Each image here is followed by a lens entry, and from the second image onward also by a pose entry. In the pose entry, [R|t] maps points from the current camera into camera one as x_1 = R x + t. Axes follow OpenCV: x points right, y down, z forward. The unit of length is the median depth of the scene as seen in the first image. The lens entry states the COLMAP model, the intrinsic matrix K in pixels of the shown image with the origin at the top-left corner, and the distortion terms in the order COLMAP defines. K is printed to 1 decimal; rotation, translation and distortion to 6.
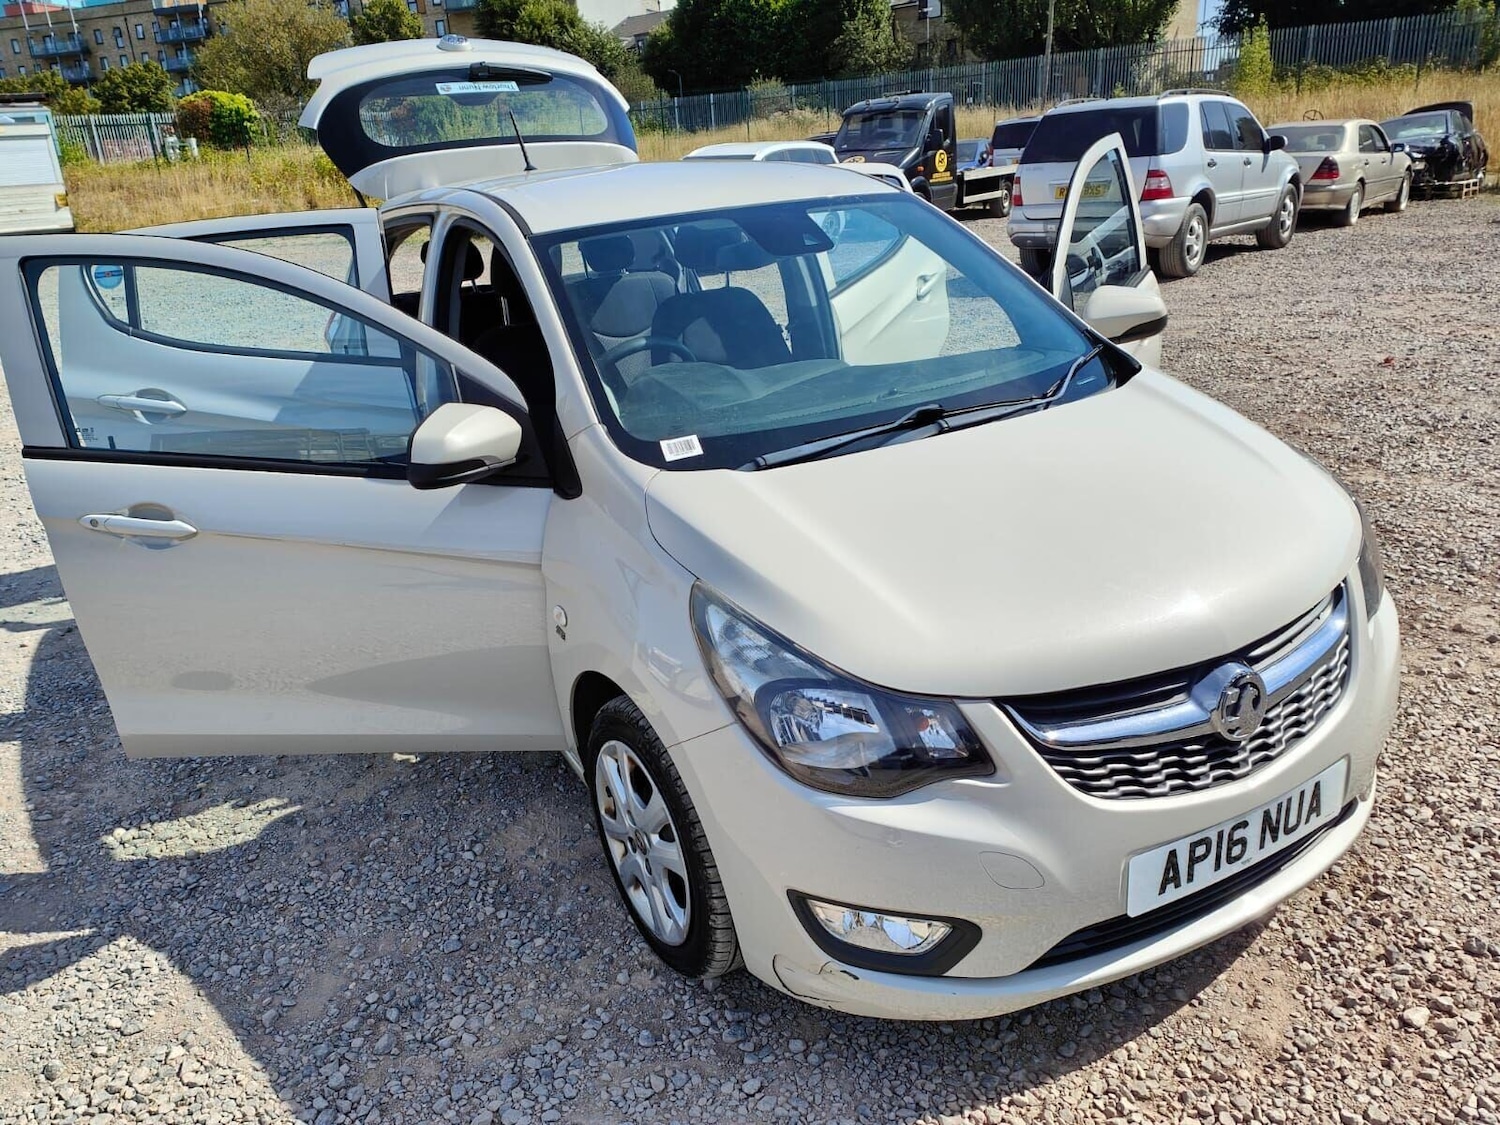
lens RADIAL K [[1145.6, 0, 731.4], [0, 1145.6, 577.0], [0, 0, 1]] dist [0.127749, -0.142196]
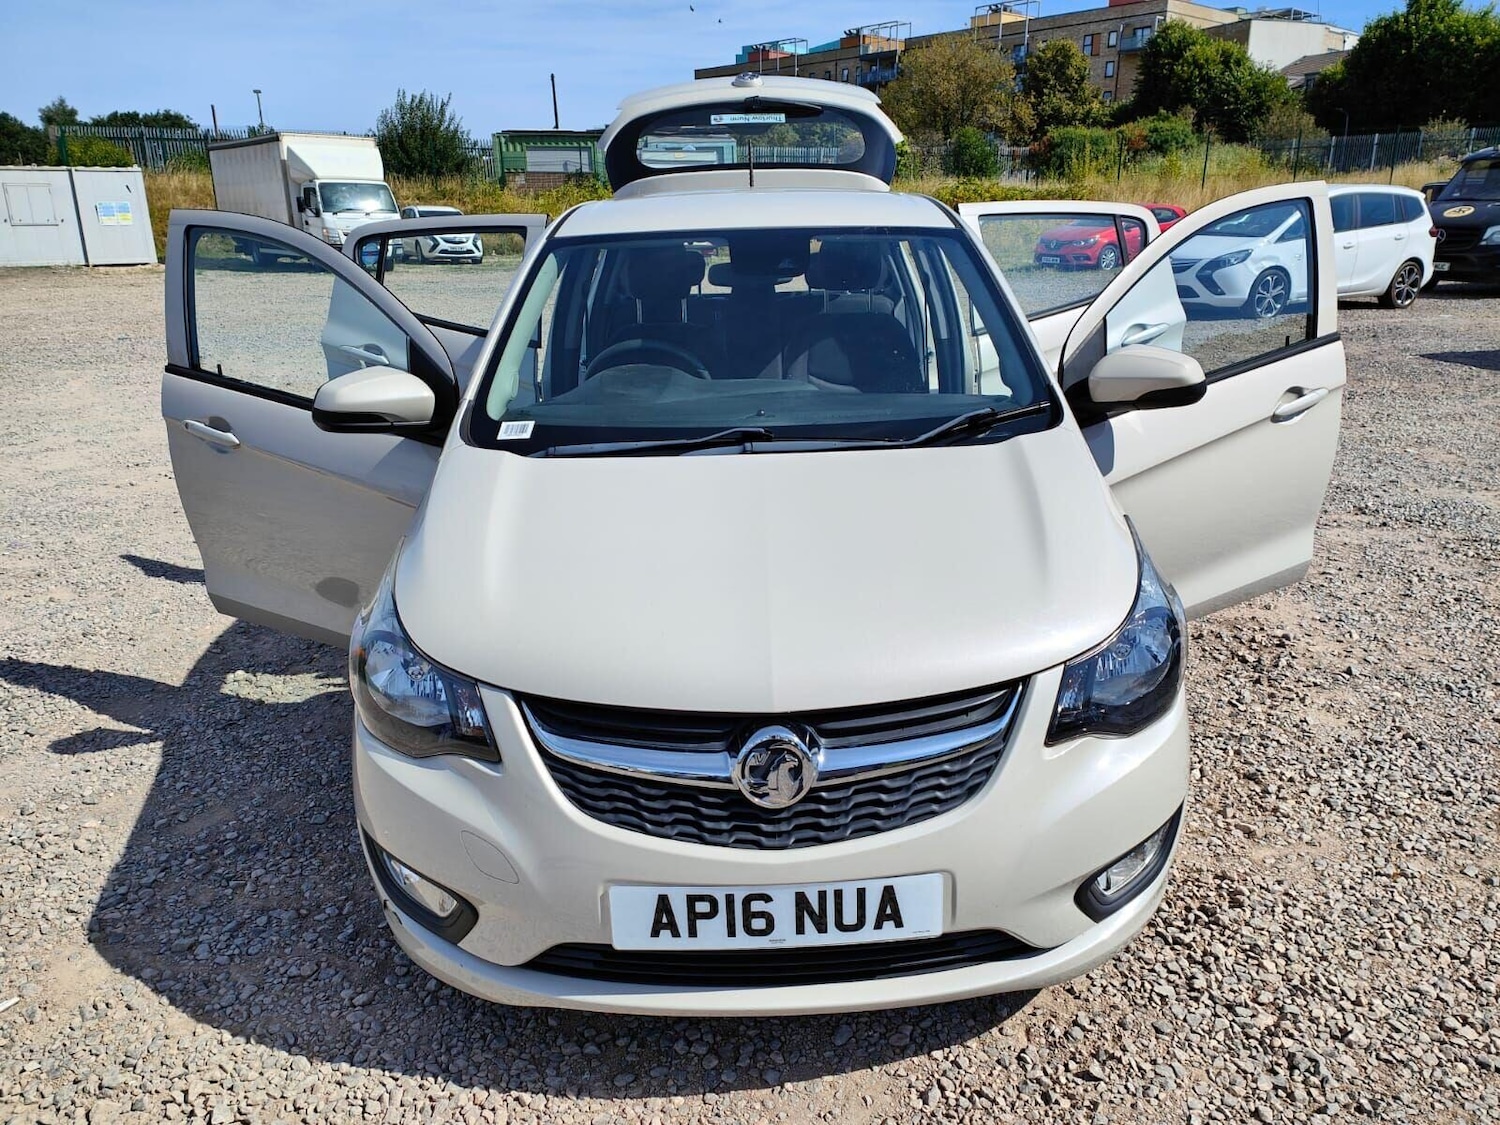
lens RADIAL K [[1130.7, 0, 811.2], [0, 1130.7, 560.0], [0, 0, 1]] dist [0.134862, -0.143715]
pose [[0.878483, 0.191902, -0.437540, 0.657466], [-0.207986, 0.978066, 0.011384, -0.057798], [0.430128, 0.081002, 0.899127, 0.135526]]
